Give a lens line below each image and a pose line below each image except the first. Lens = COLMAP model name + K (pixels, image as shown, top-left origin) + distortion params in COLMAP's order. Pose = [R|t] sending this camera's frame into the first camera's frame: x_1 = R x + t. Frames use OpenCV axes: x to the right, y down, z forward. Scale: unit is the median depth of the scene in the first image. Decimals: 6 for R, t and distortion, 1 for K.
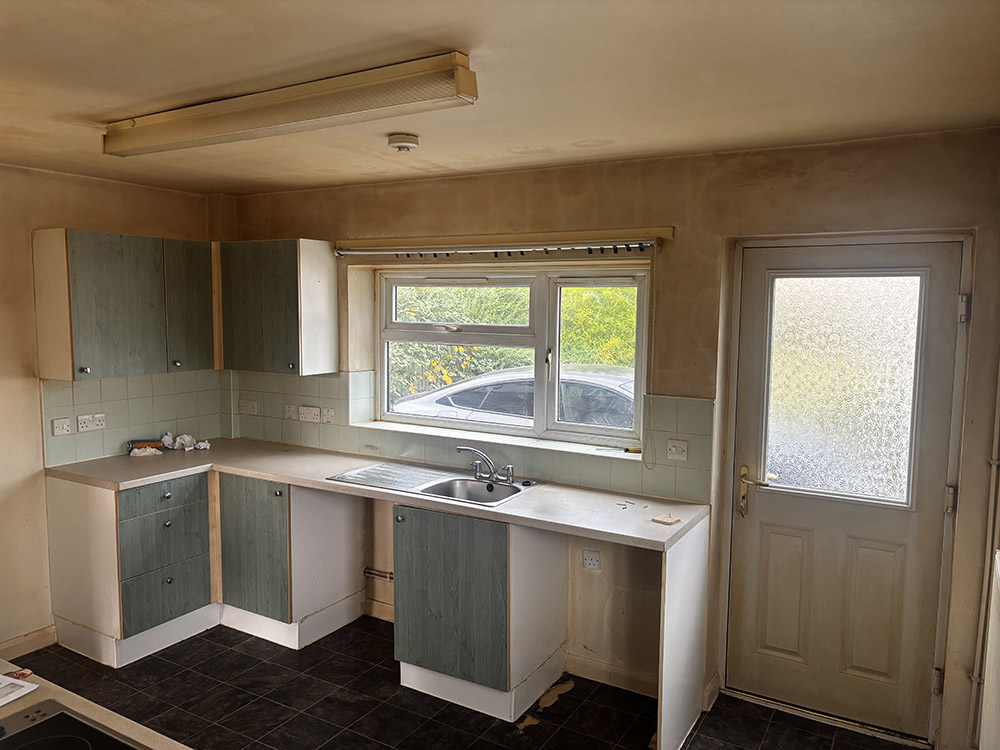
lens RADIAL K [[769.5, 0, 490.3], [0, 769.5, 376.5], [0, 0, 1]] dist [0.047220, -0.044239]
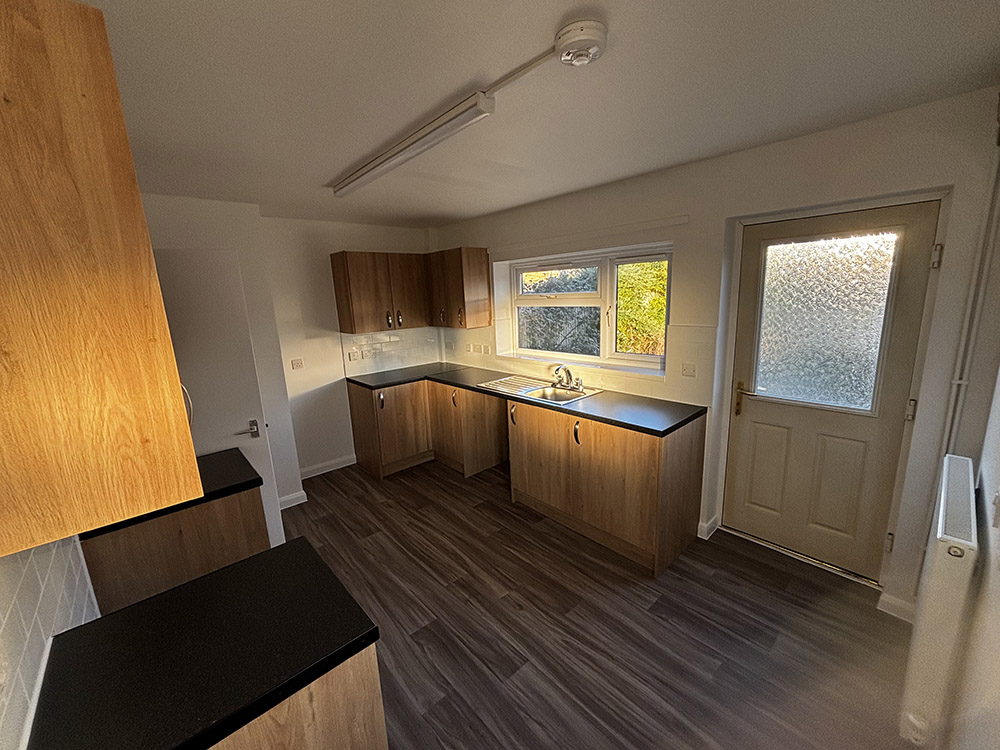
lens RADIAL K [[405.7, 0, 498.8], [0, 405.7, 372.9], [0, 0, 1]] dist [0.004661, -0.000913]
pose [[0.950774, 0.007510, -0.309794, 0.128571], [0.025792, 0.994320, 0.103261, 0.009007], [0.308810, -0.106168, 0.945180, 0.137347]]
